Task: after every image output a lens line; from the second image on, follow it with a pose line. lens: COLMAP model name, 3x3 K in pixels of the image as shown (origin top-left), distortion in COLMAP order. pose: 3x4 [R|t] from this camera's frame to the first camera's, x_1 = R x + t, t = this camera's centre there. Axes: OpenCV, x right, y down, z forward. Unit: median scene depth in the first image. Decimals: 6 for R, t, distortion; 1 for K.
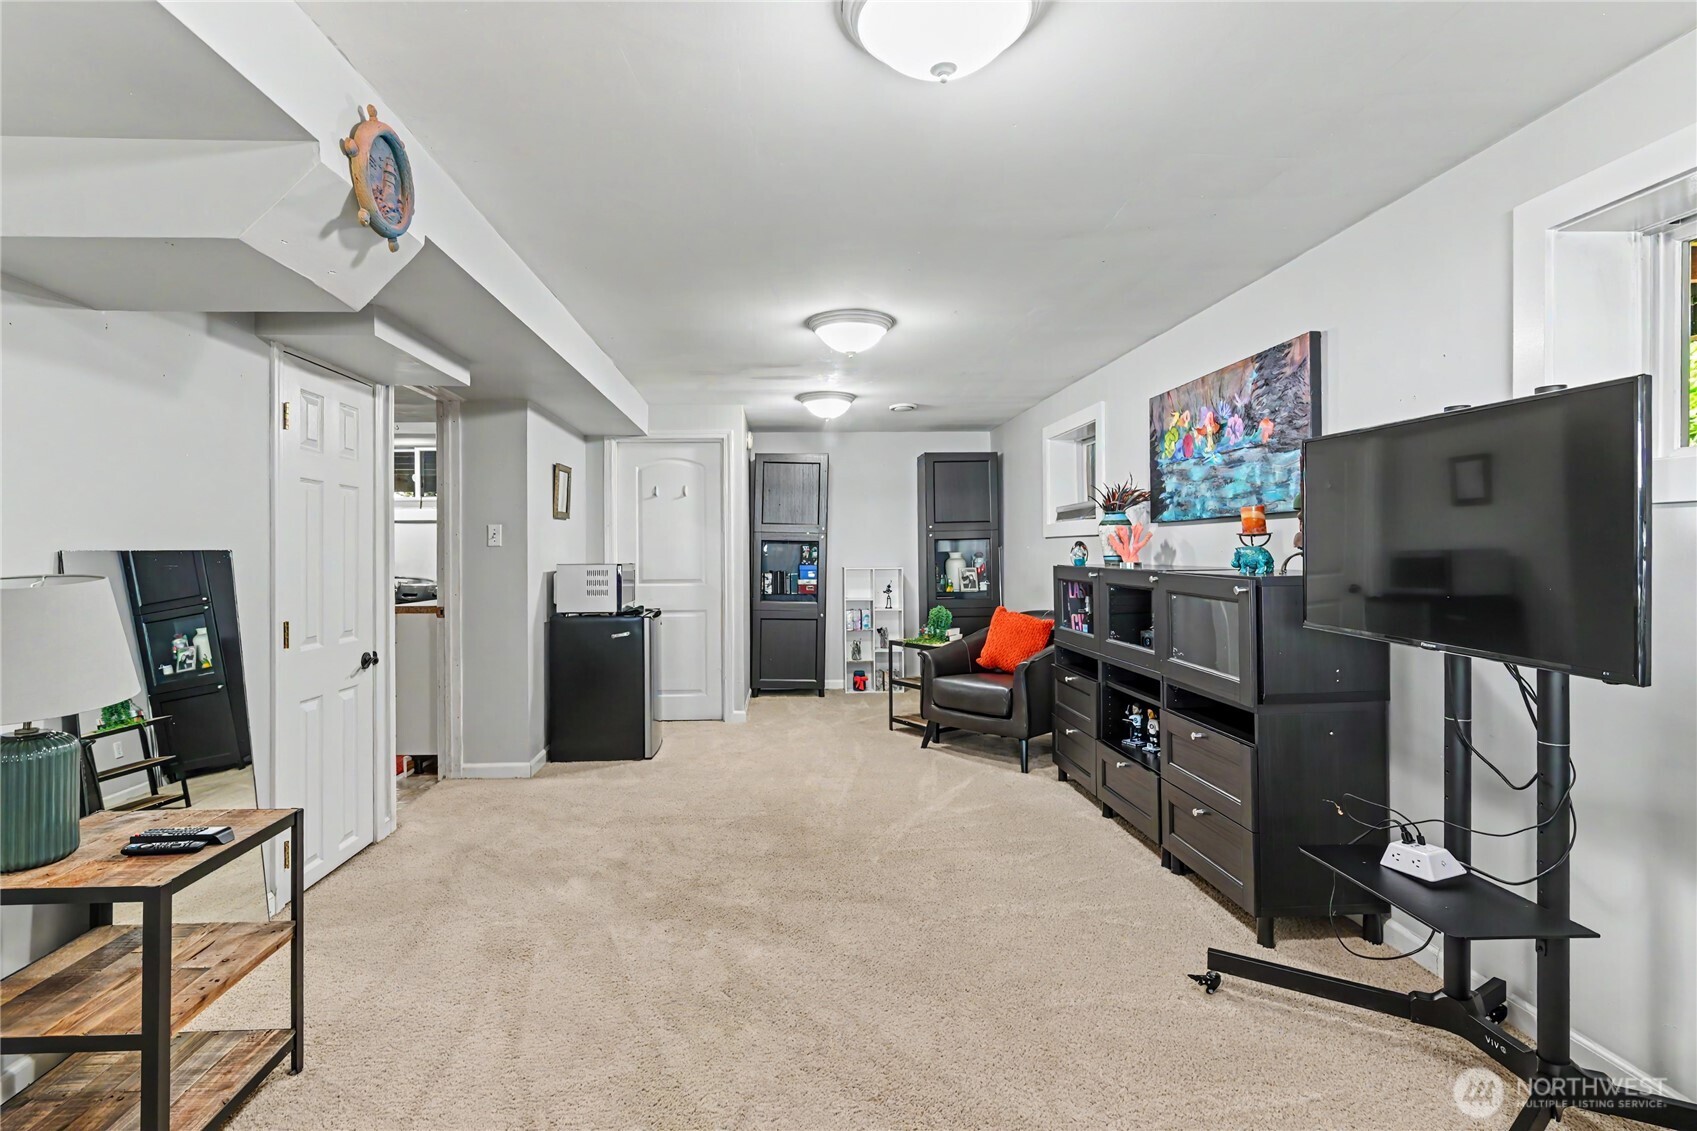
lens RADIAL K [[807.6, 0, 844.3], [0, 807.6, 550.9], [0, 0, 1]] dist [-0.000204, 0.000617]
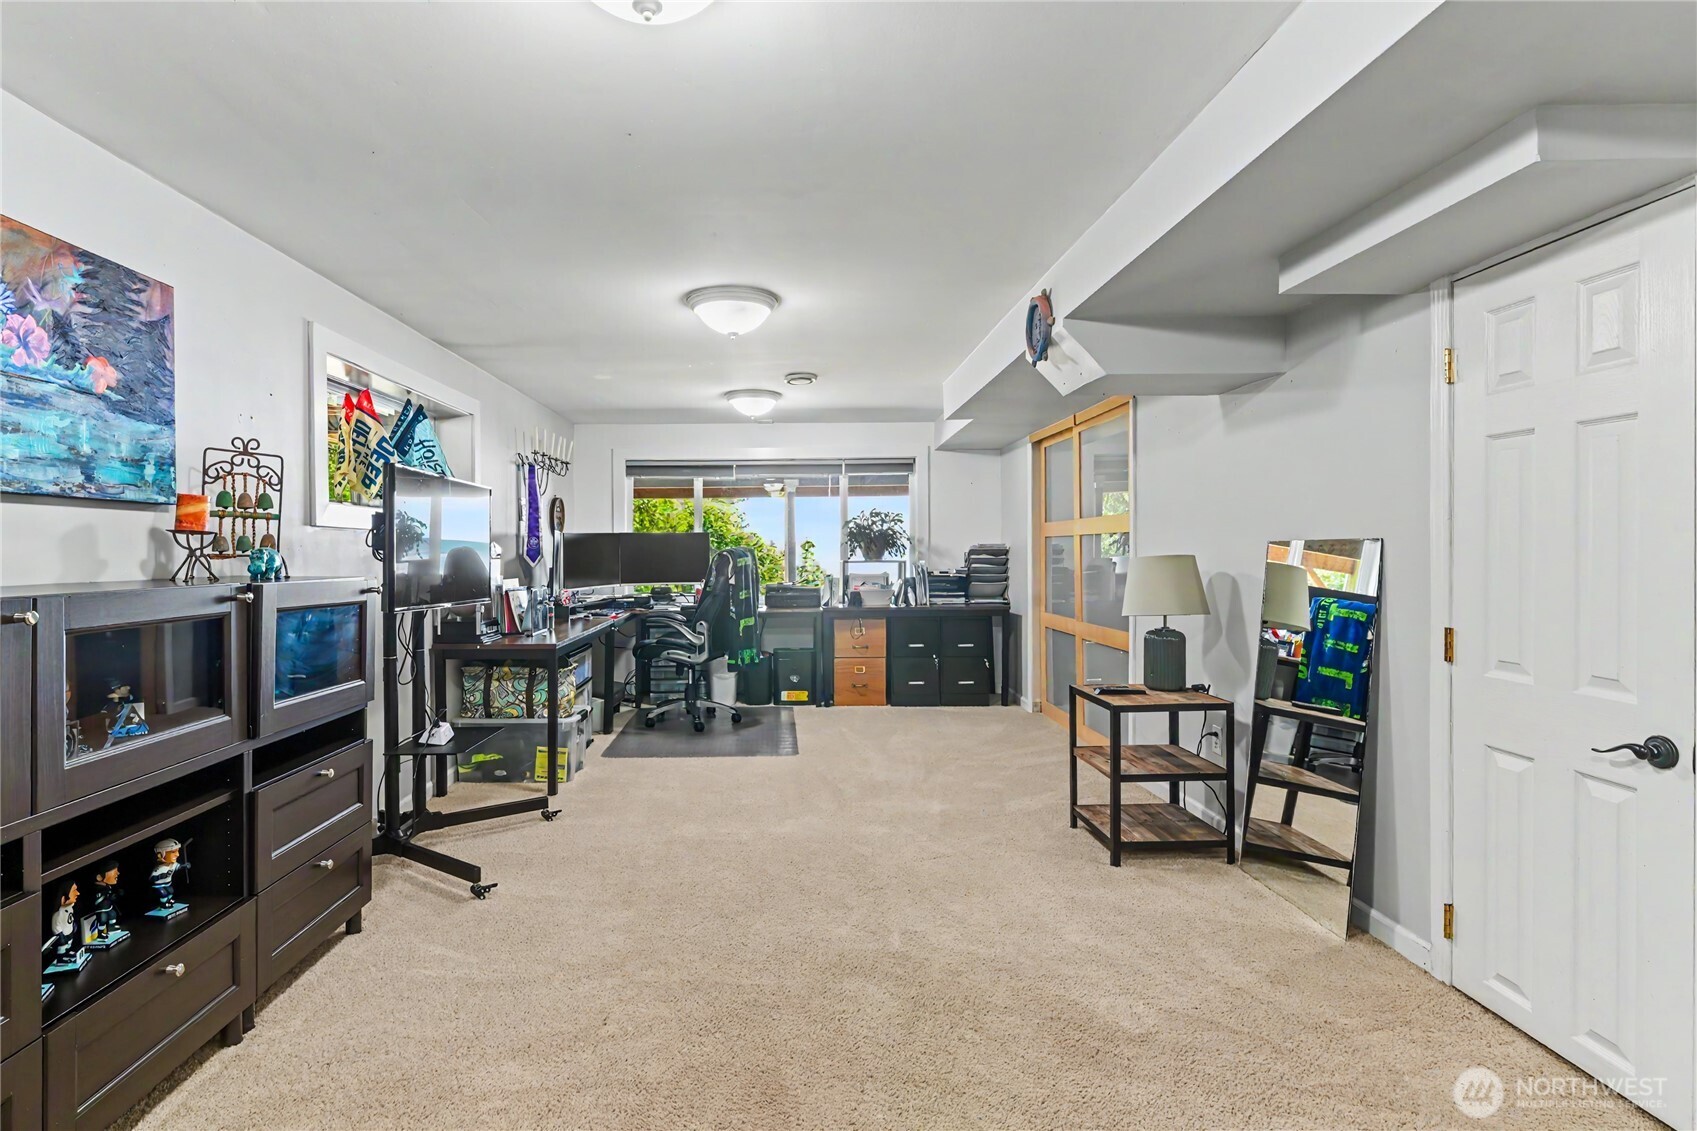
lens RADIAL K [[807.6, 0, 844.3], [0, 807.6, 550.9], [0, 0, 1]] dist [-0.000204, 0.000617]
pose [[-0.999893, 0.012632, 0.007338, -0.098809], [0.012640, 0.999919, 0.001139, 0.003794], [-0.007323, 0.001231, -0.999972, 1.647196]]
